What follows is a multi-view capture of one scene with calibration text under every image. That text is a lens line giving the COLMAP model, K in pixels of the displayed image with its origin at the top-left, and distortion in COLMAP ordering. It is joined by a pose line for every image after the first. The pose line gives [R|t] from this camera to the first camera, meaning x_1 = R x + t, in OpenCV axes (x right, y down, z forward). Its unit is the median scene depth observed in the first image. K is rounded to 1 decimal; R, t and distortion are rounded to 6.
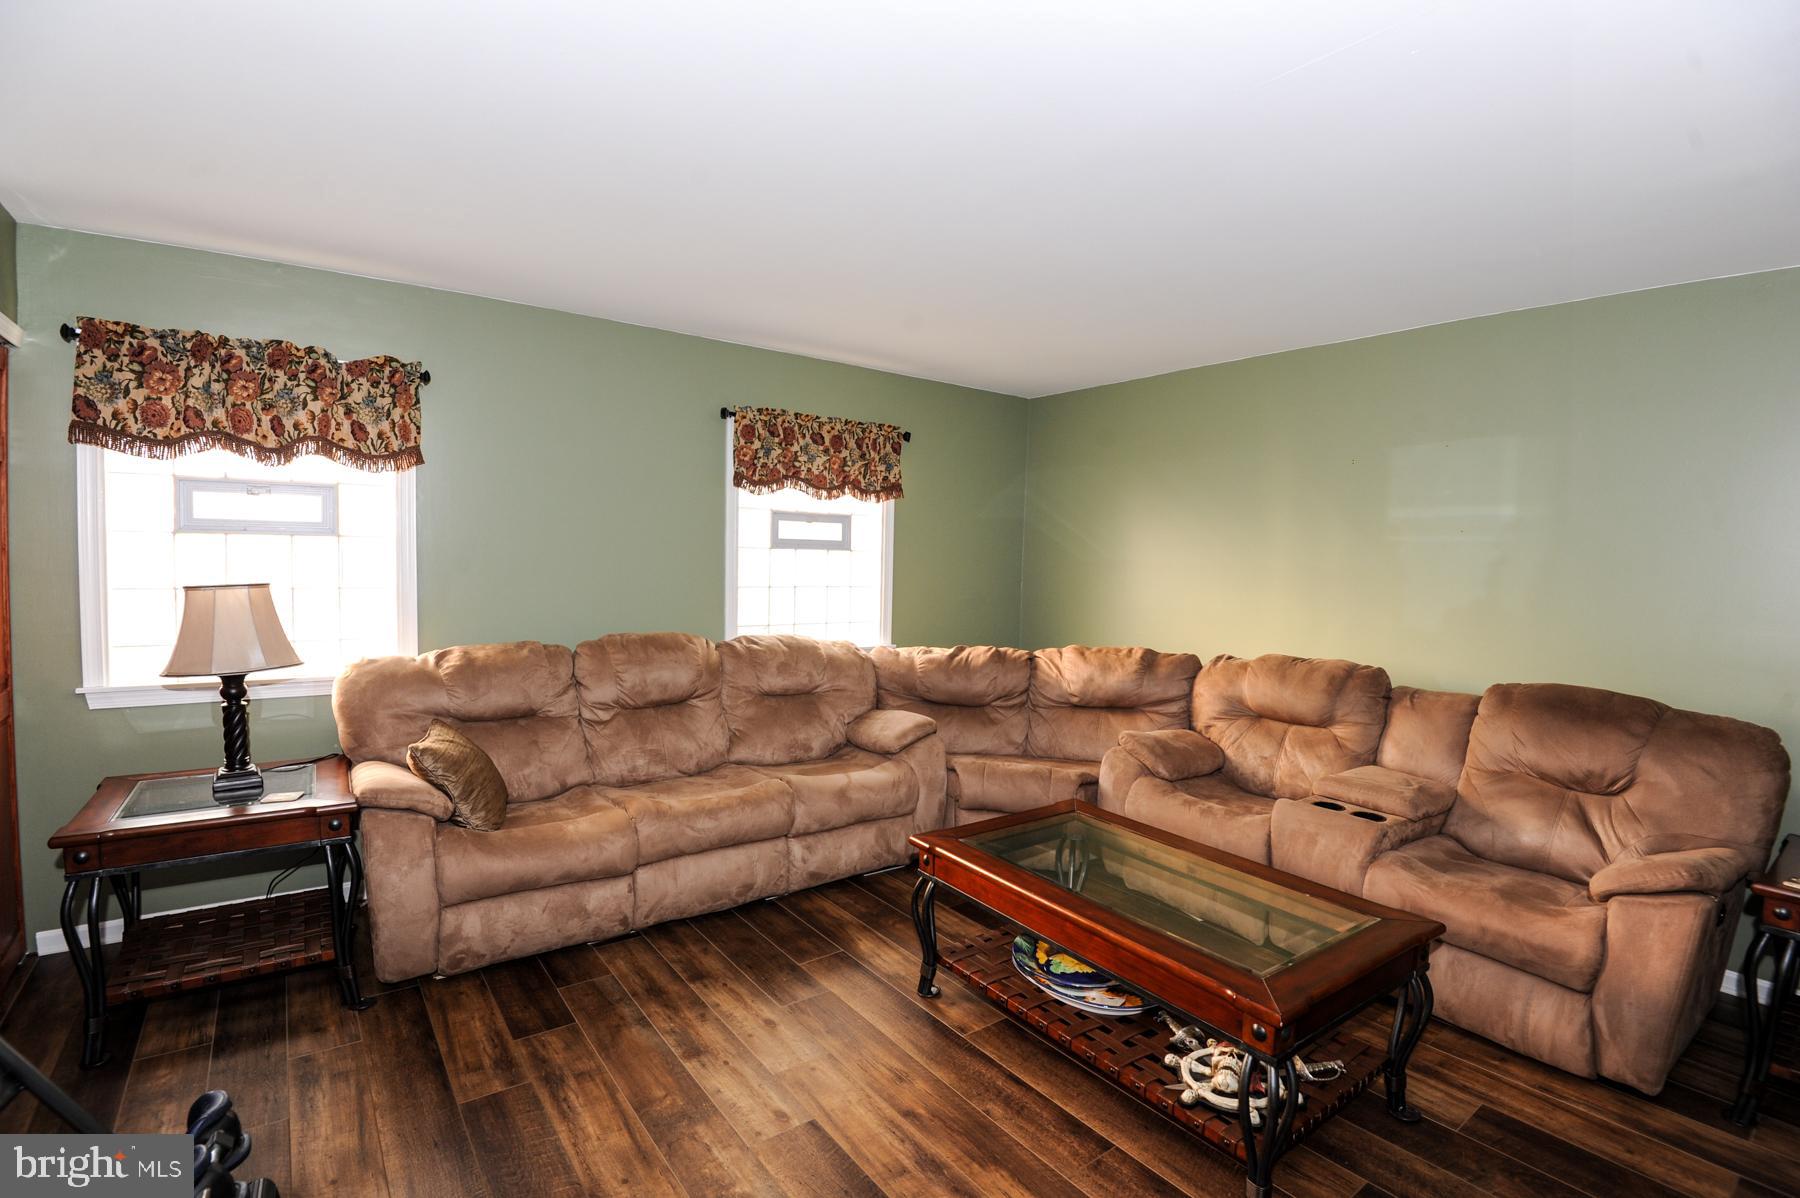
lens RADIAL K [[831.1, 0, 902.7], [0, 831.1, 606.0], [0, 0, 1]] dist [-0.013042, -0.021007]
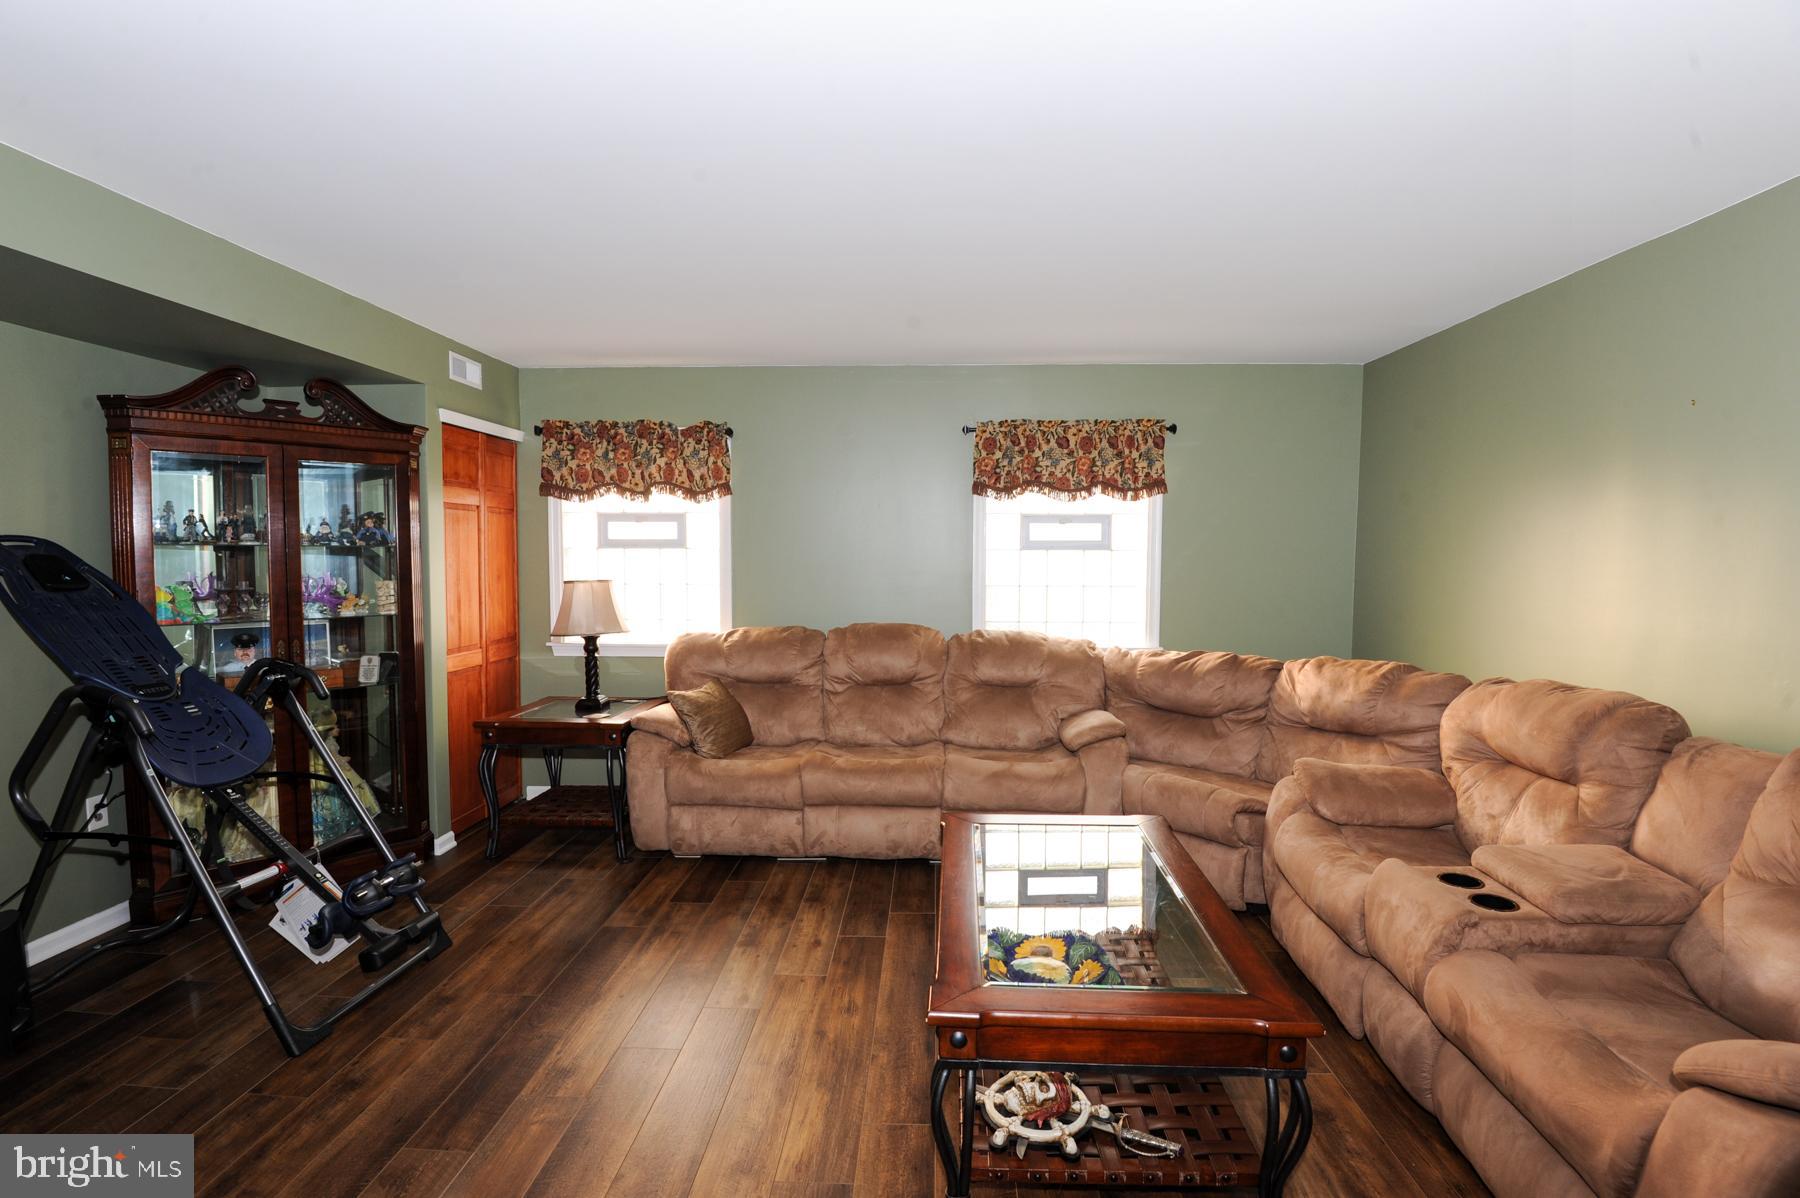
lens RADIAL K [[831.1, 0, 902.7], [0, 831.1, 606.0], [0, 0, 1]] dist [-0.013042, -0.021007]
pose [[0.775376, 0.017966, -0.631244, 0.483270], [-0.022985, 0.999736, 0.000221, 0.007116], [0.631081, 0.014338, 0.775584, 0.094202]]
